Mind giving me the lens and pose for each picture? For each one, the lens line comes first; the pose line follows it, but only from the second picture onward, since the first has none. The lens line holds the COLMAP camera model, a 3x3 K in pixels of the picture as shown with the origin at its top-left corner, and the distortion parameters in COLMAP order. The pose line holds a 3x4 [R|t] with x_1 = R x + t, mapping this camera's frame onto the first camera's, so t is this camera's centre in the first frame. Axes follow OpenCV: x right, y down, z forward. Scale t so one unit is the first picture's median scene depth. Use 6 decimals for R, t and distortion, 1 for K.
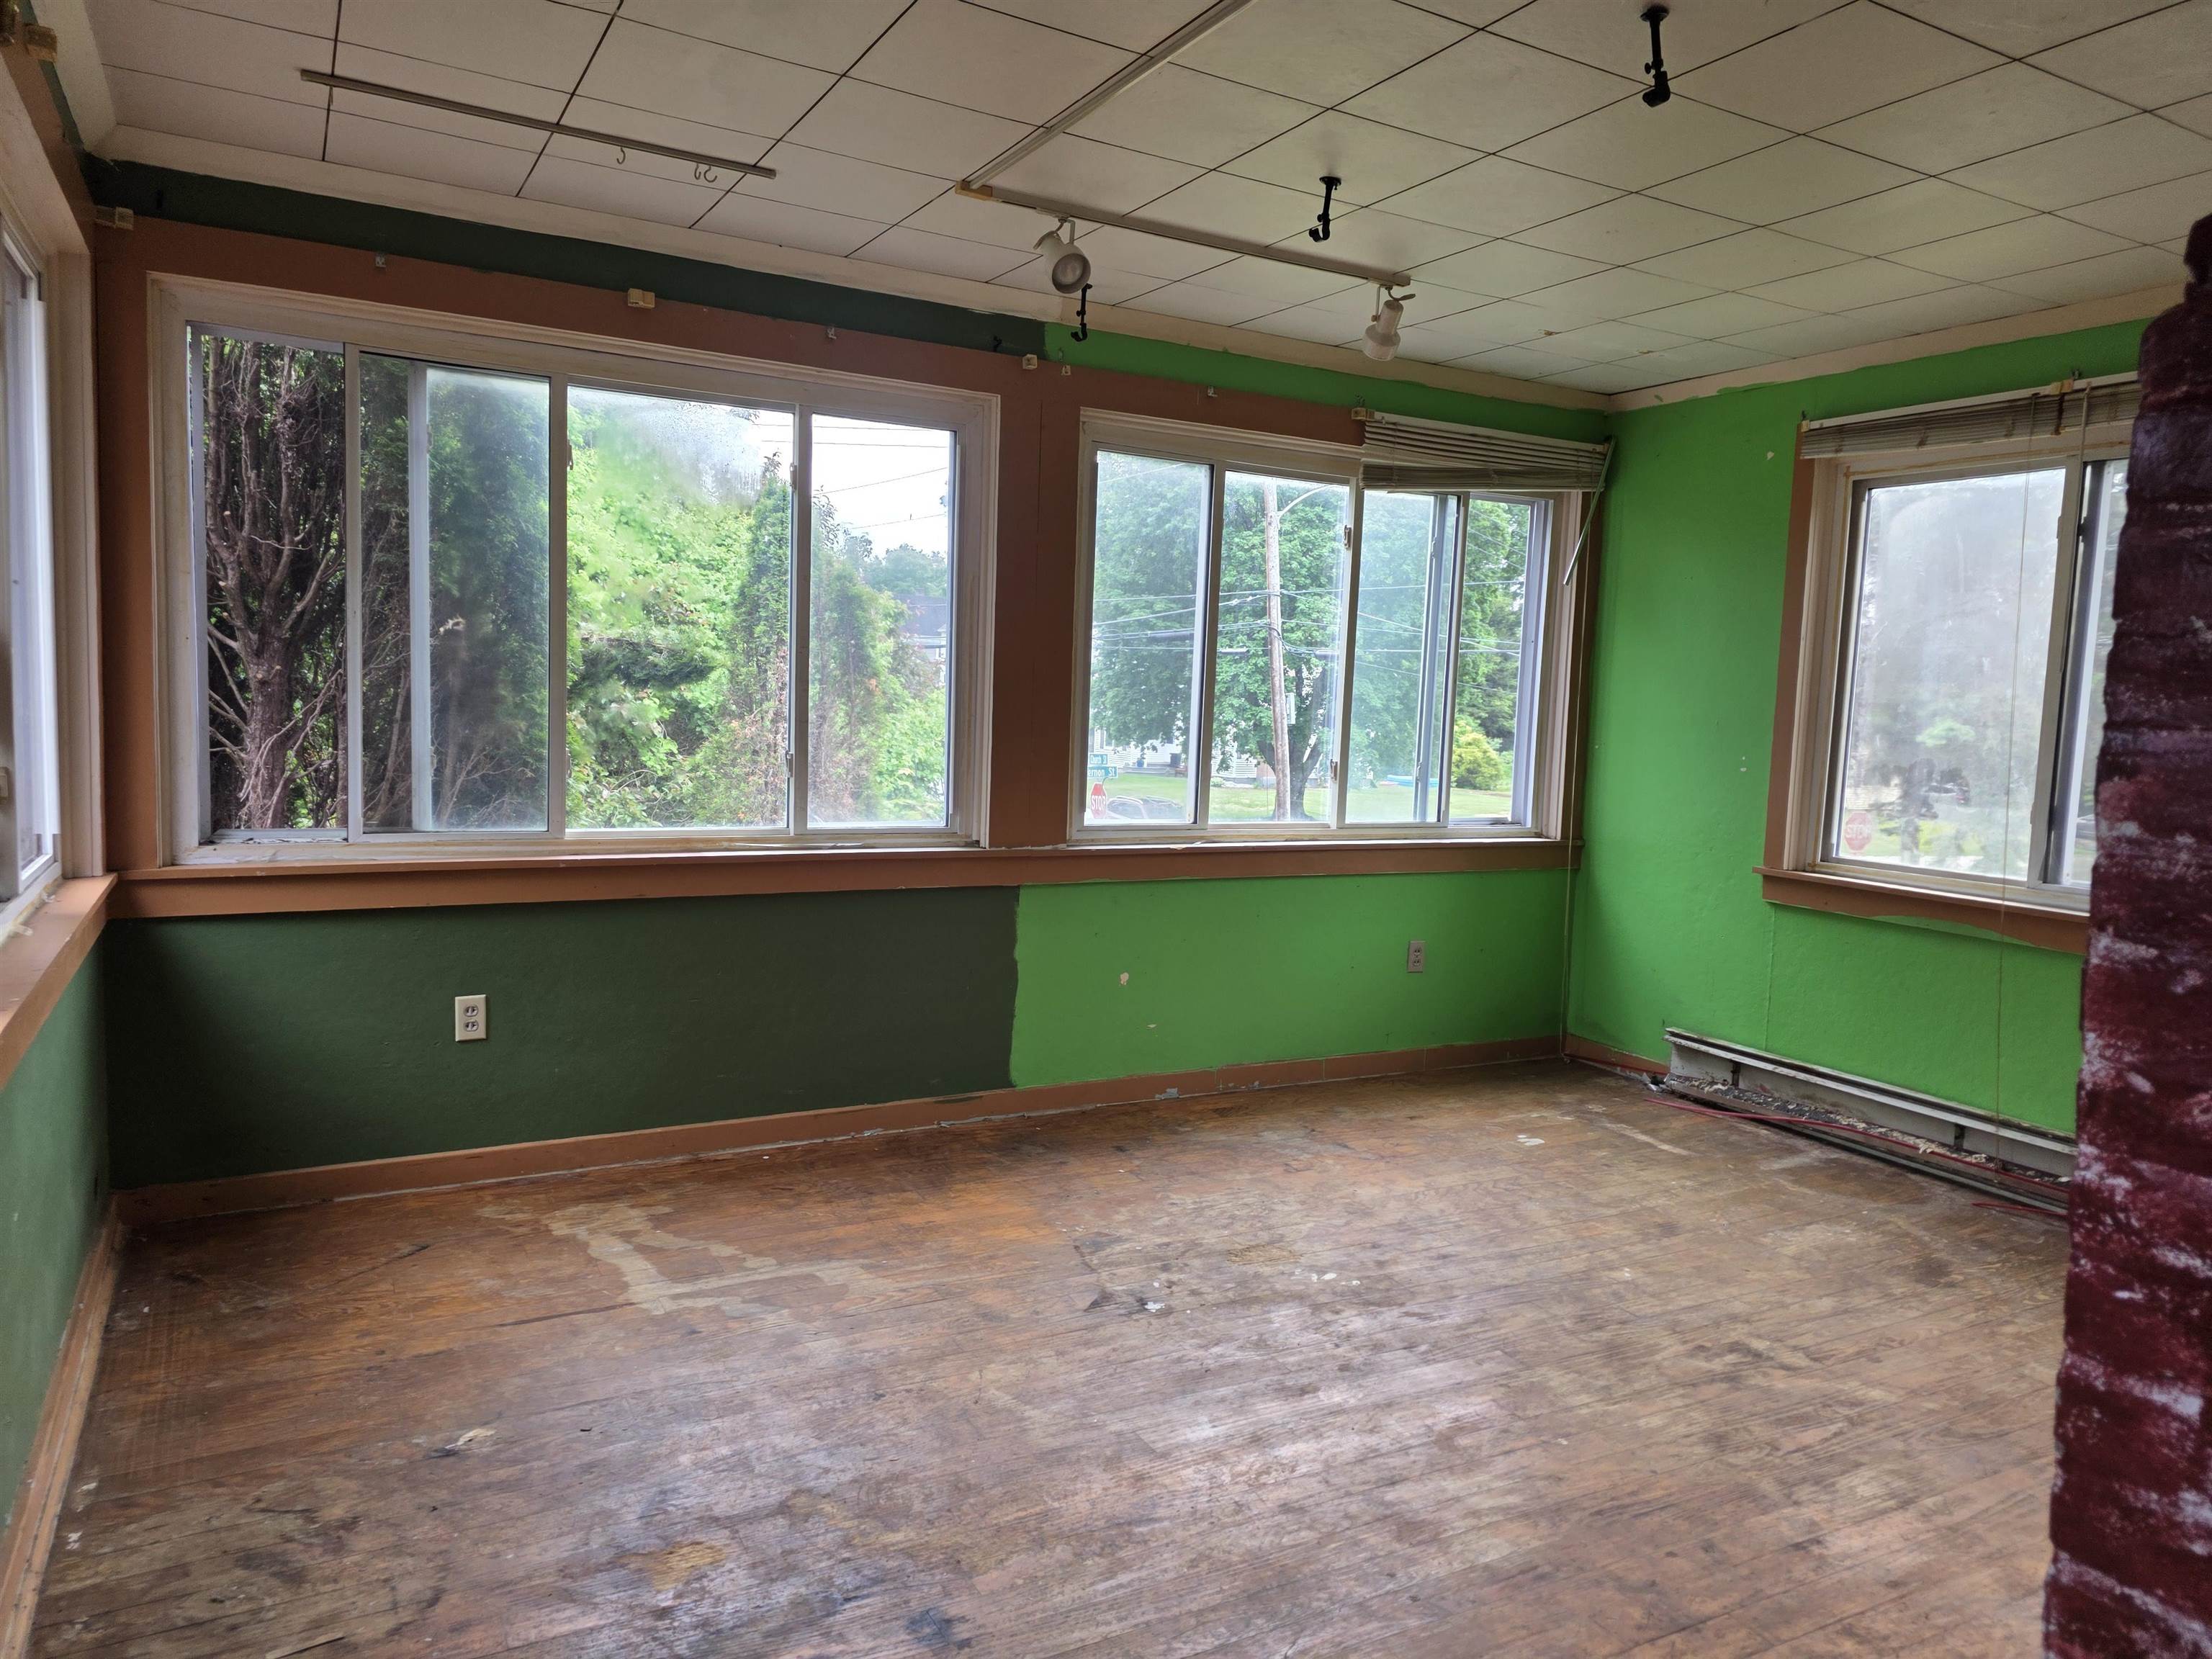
lens RADIAL K [[1458.6, 0, 1103.3], [0, 1458.6, 829.1], [0, 0, 1]] dist [0.024438, -0.017826]
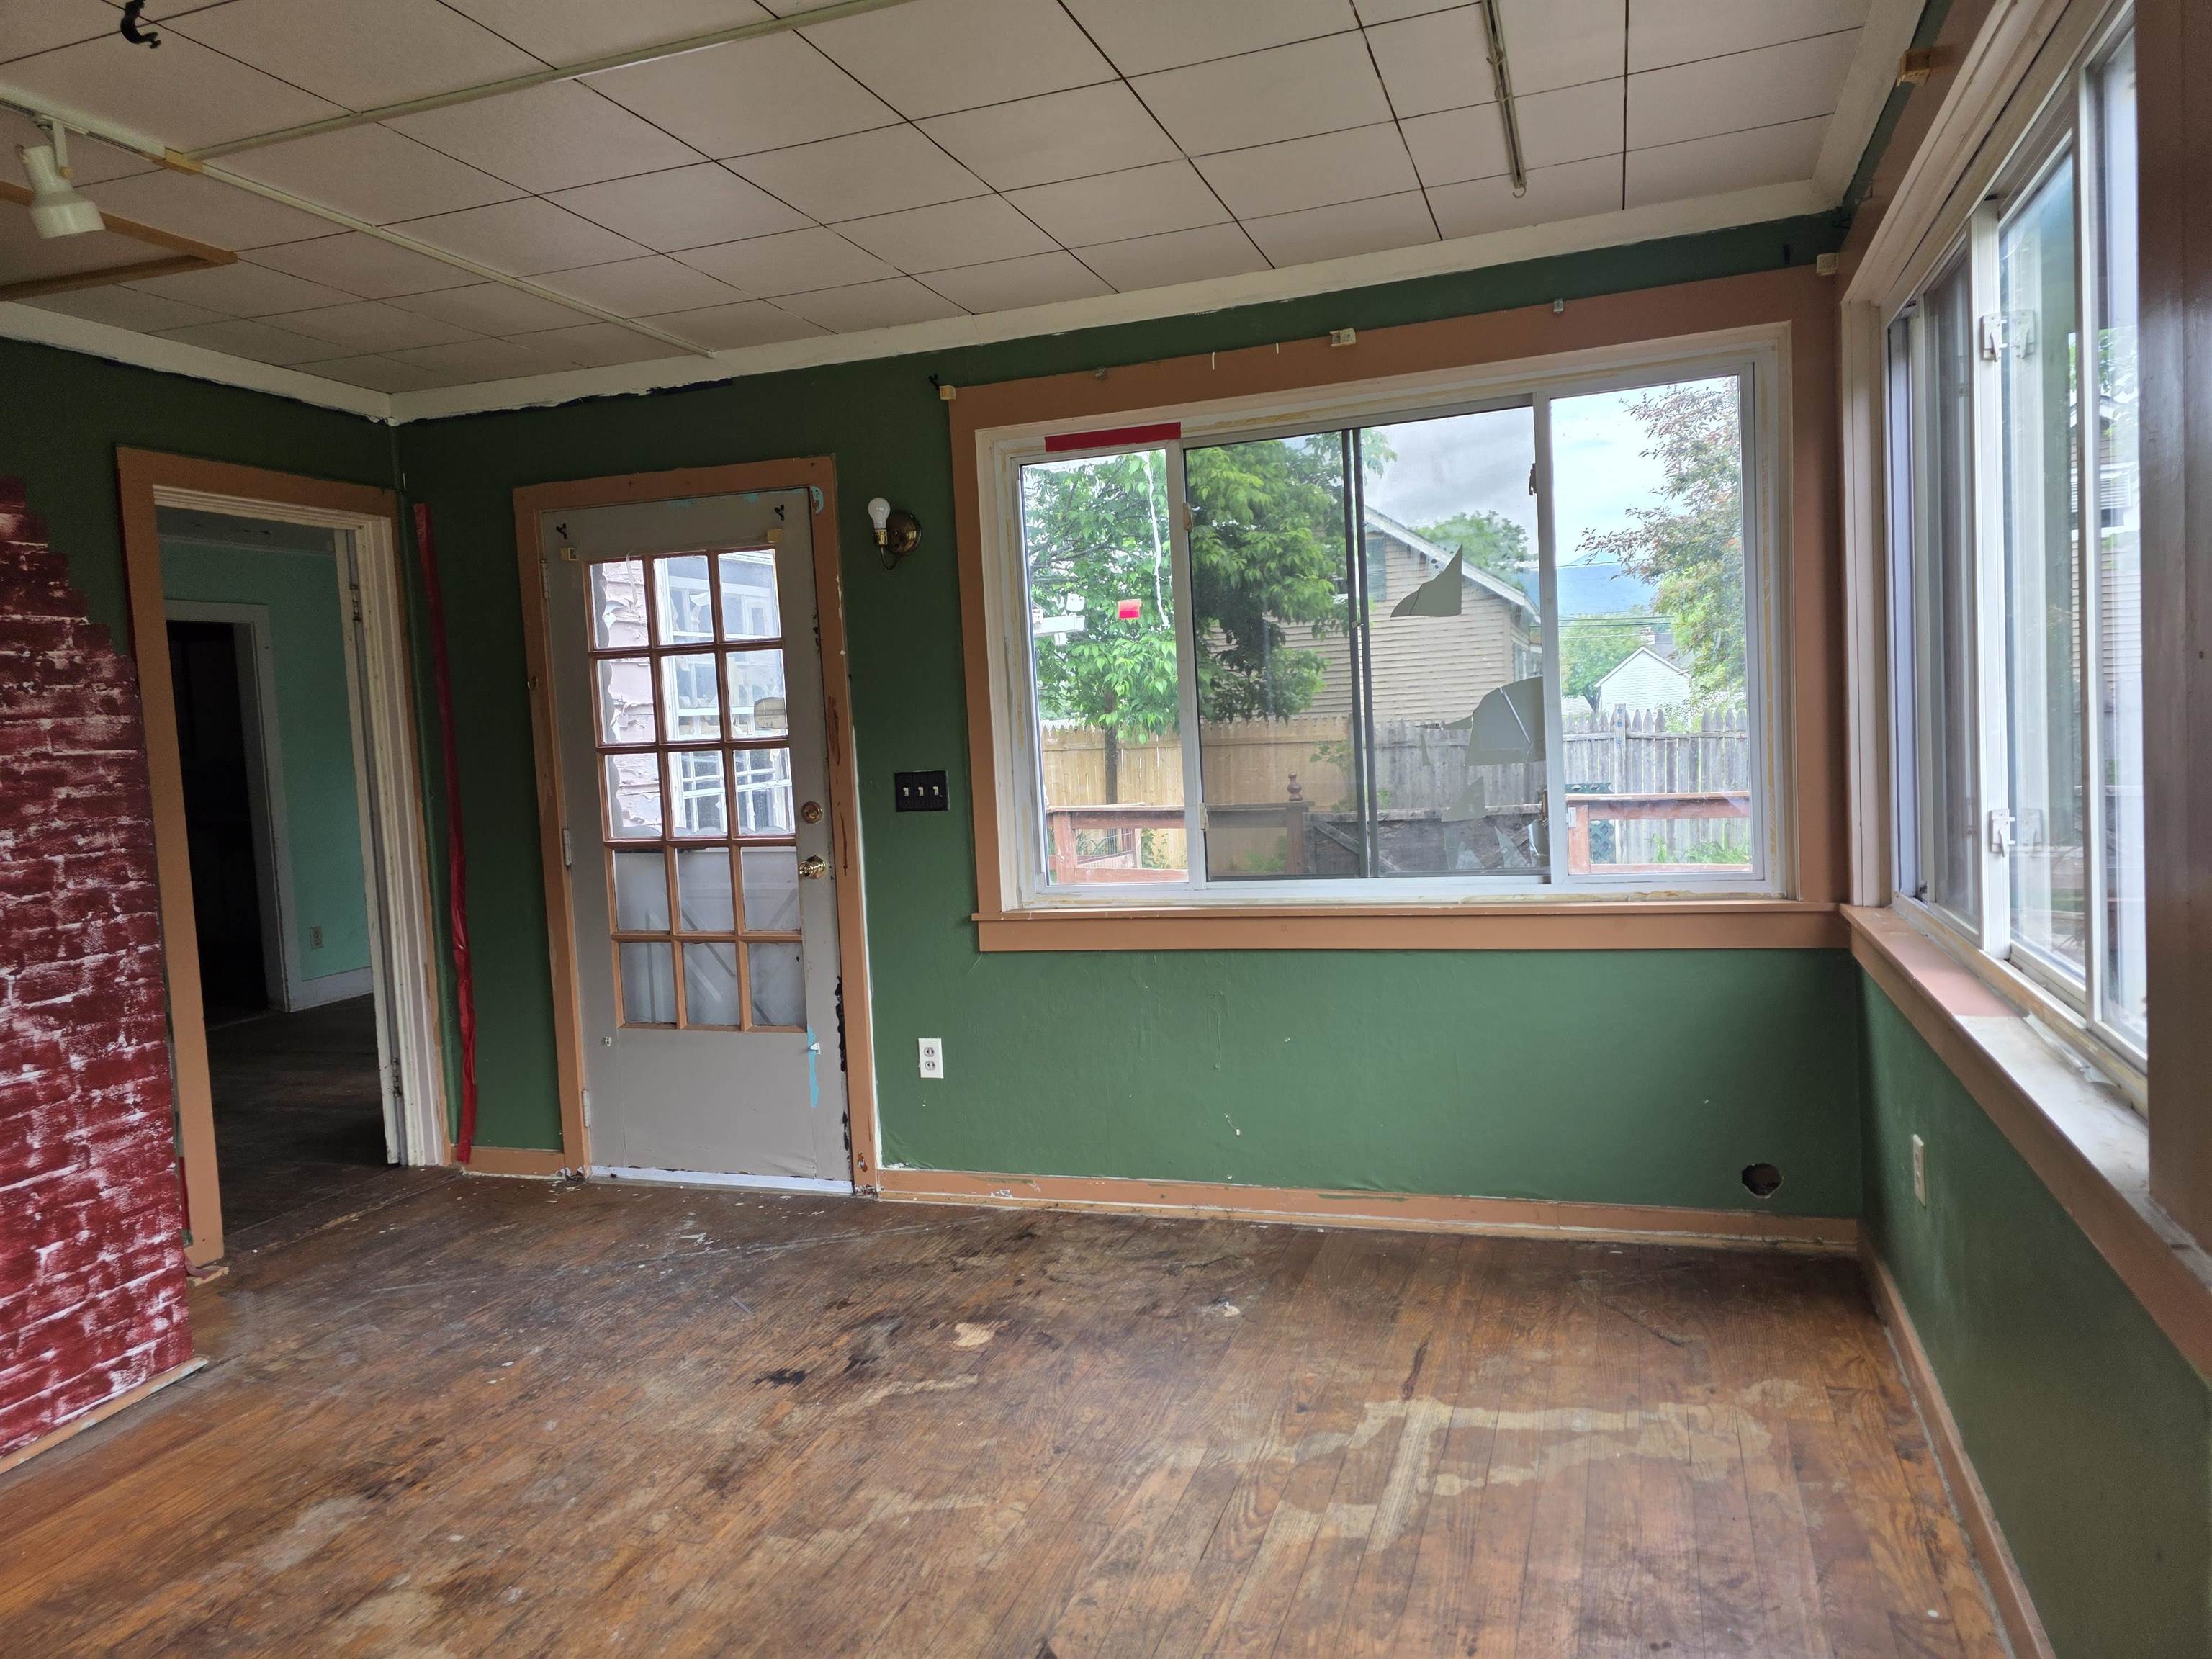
lens RADIAL K [[1458.6, 0, 1107.2], [0, 1458.6, 824.3], [0, 0, 1]] dist [0.024438, -0.017826]
pose [[-0.741789, 0.051720, -0.668636, 0.417172], [-0.029952, 0.993472, 0.110076, -0.130751], [0.669964, 0.101680, -0.735398, 1.527800]]
